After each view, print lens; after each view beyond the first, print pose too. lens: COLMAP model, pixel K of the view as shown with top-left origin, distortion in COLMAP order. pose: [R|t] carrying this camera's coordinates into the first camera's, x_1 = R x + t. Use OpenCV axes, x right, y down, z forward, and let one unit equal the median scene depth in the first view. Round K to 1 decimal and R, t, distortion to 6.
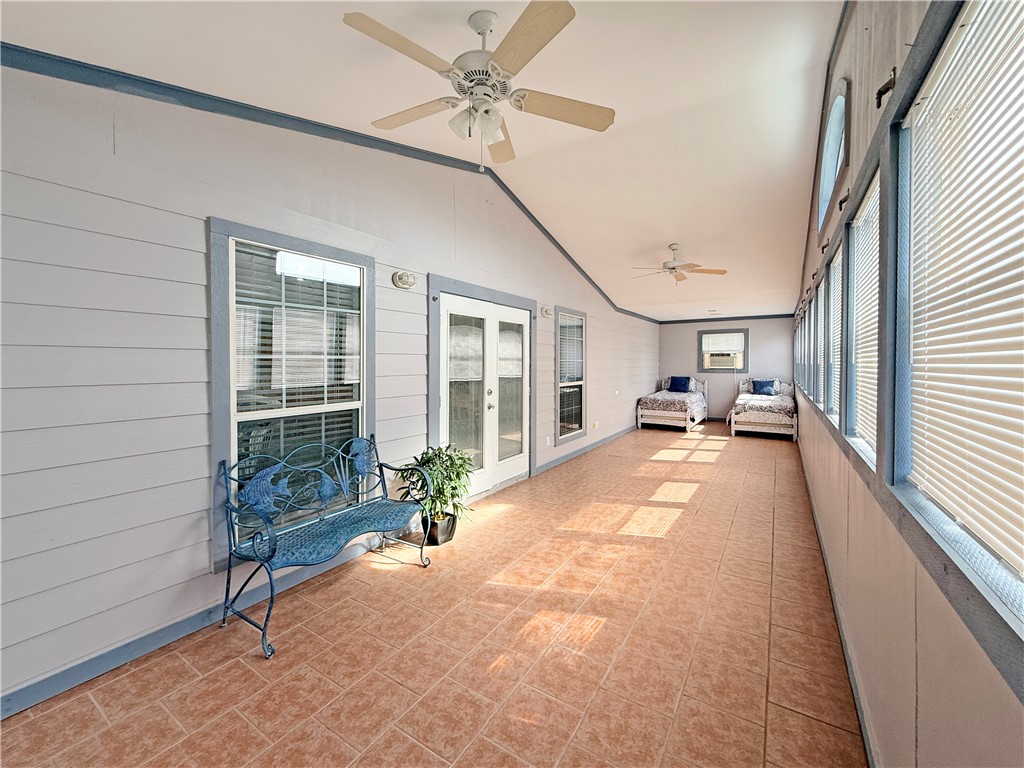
lens RADIAL K [[414.8, 0, 510.9], [0, 414.8, 361.5], [0, 0, 1]] dist [0.000072, -0.000066]
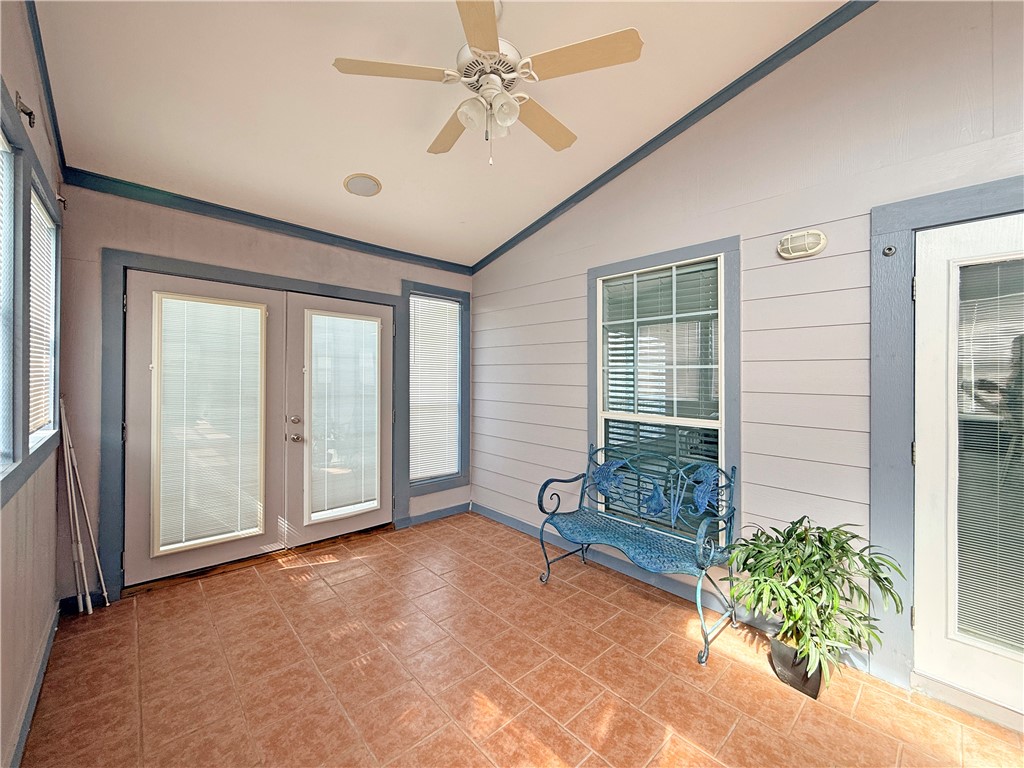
lens RADIAL K [[415.6, 0, 510.1], [0, 415.6, 375.8], [0, 0, 1]] dist [0.000896, 0.000048]
pose [[-0.242232, -0.006350, -0.970197, 0.617737], [-0.018897, 0.999820, -0.001825, 0.019544], [0.970034, 0.017892, -0.242309, 0.939545]]
